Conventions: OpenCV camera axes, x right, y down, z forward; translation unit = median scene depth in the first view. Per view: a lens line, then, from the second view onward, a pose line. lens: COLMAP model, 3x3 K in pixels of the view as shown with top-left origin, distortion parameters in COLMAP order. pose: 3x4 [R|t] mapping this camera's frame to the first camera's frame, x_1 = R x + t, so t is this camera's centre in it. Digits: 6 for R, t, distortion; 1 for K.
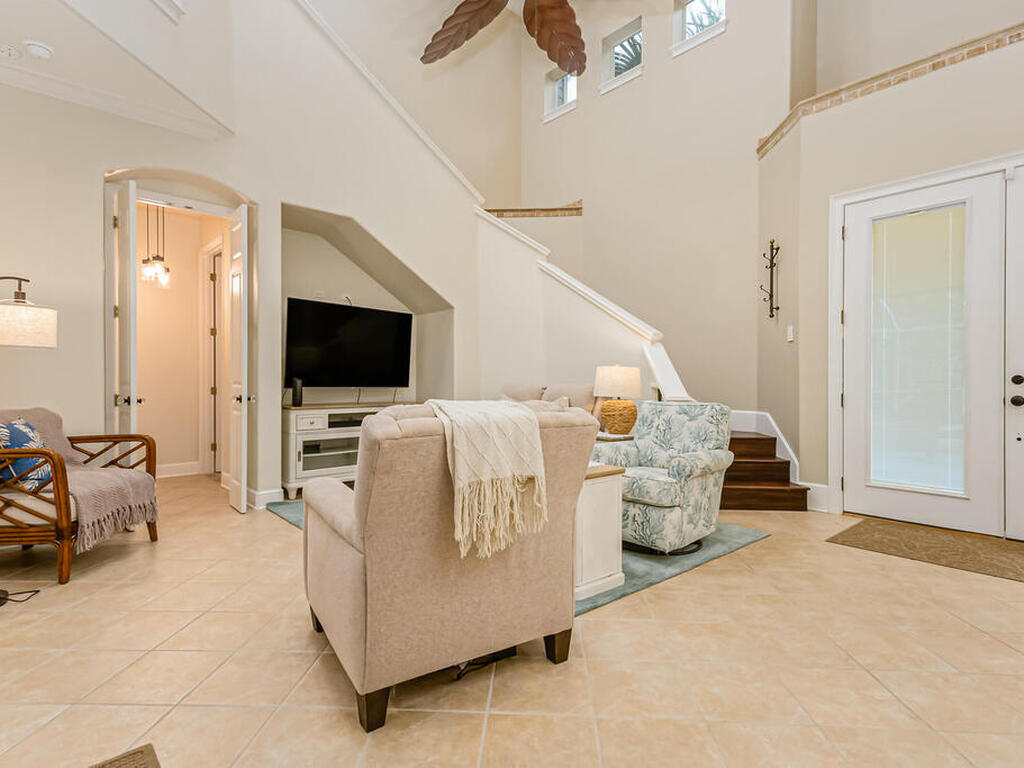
lens RADIAL K [[539.9, 0, 514.9], [0, 539.9, 382.0], [0, 0, 1]] dist [0.024207, -0.001328]
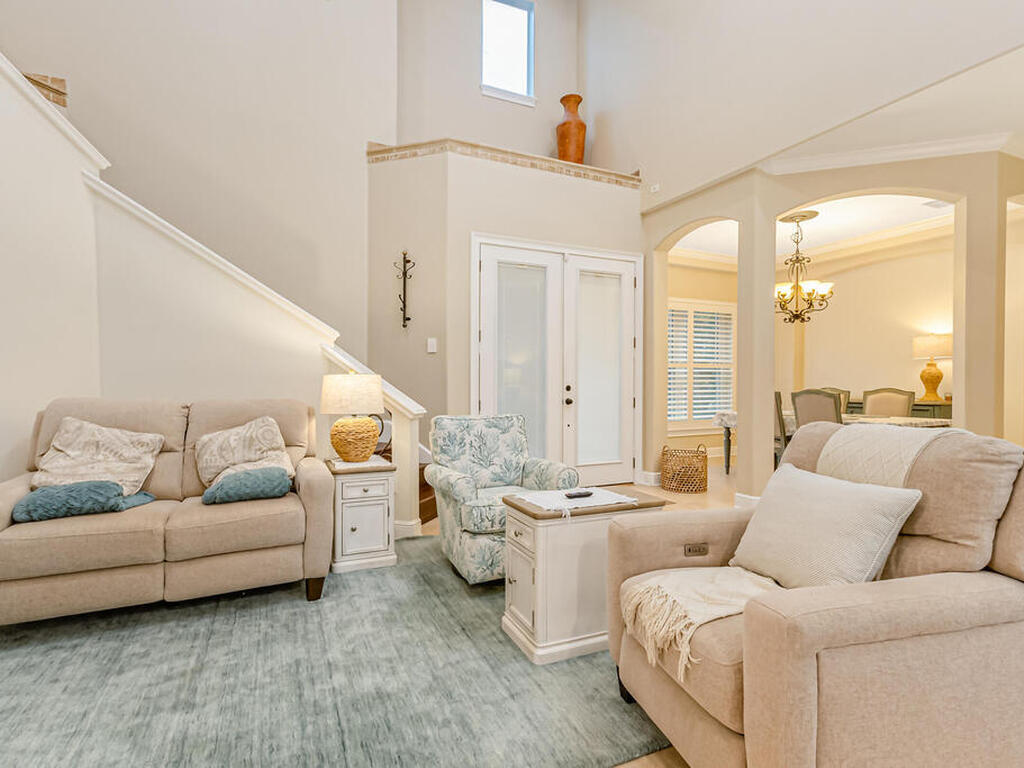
lens RADIAL K [[539.9, 0, 514.9], [0, 539.9, 382.0], [0, 0, 1]] dist [0.024207, -0.001328]
pose [[0.262548, -0.003557, 0.964912, -0.528097], [0.000206, 0.999993, 0.003630, -0.022101], [-0.964919, -0.000754, 0.262547, 0.612131]]
